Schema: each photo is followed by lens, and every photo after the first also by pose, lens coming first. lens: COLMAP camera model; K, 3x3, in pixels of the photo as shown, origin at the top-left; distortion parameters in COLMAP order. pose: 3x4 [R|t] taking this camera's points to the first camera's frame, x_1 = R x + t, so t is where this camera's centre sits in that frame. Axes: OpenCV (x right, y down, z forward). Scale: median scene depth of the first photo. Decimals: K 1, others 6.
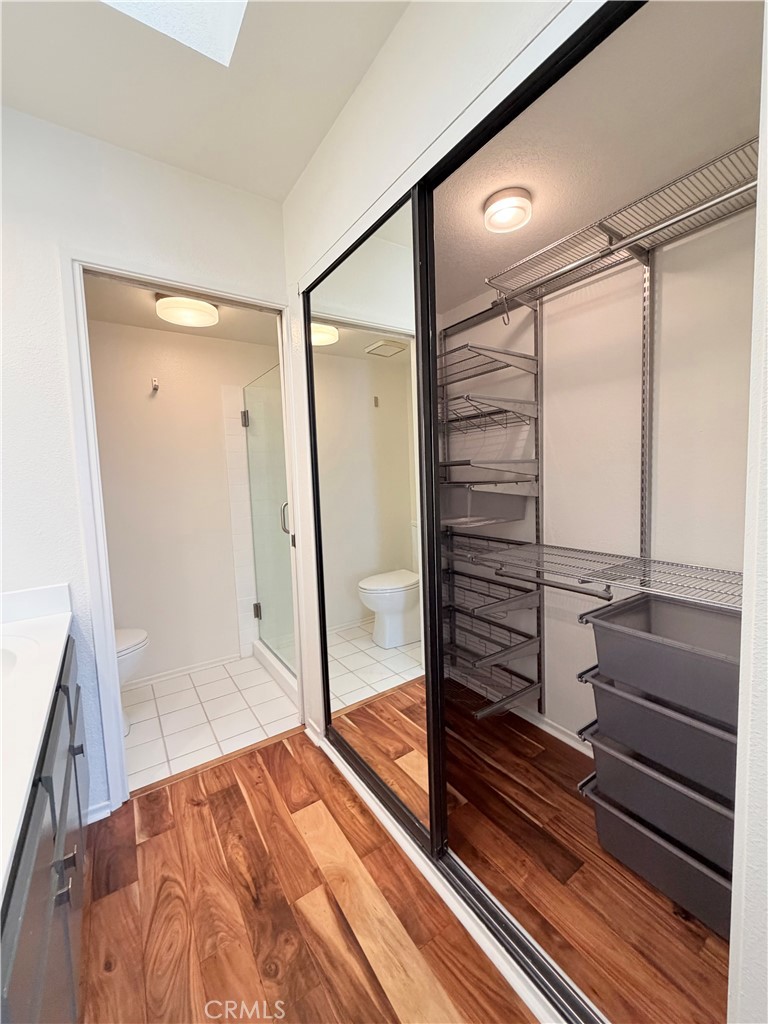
lens RADIAL K [[408.7, 0, 386.6], [0, 408.7, 510.3], [0, 0, 1]] dist [-0.000218, -0.000074]
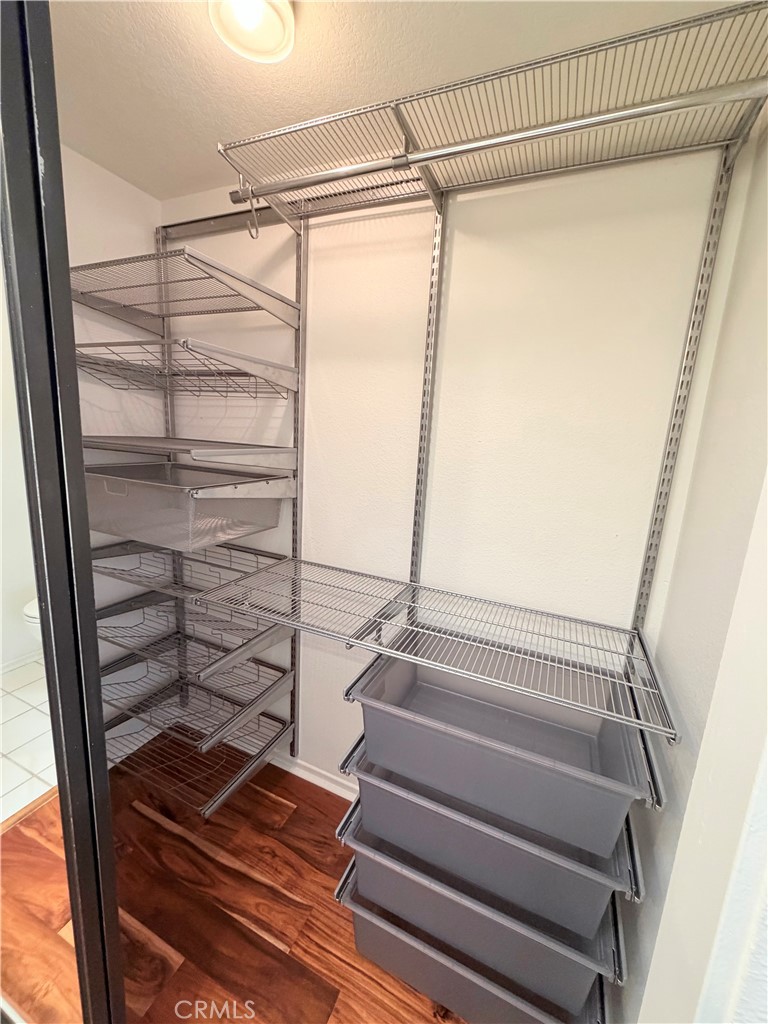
lens RADIAL K [[408.7, 0, 385.6], [0, 408.7, 508.1], [0, 0, 1]] dist [-0.000218, -0.000074]
pose [[0.846794, -0.011889, 0.531788, 0.113193], [-0.044518, 0.994659, 0.093126, -0.095684], [-0.530054, -0.102533, 0.841742, 0.285322]]
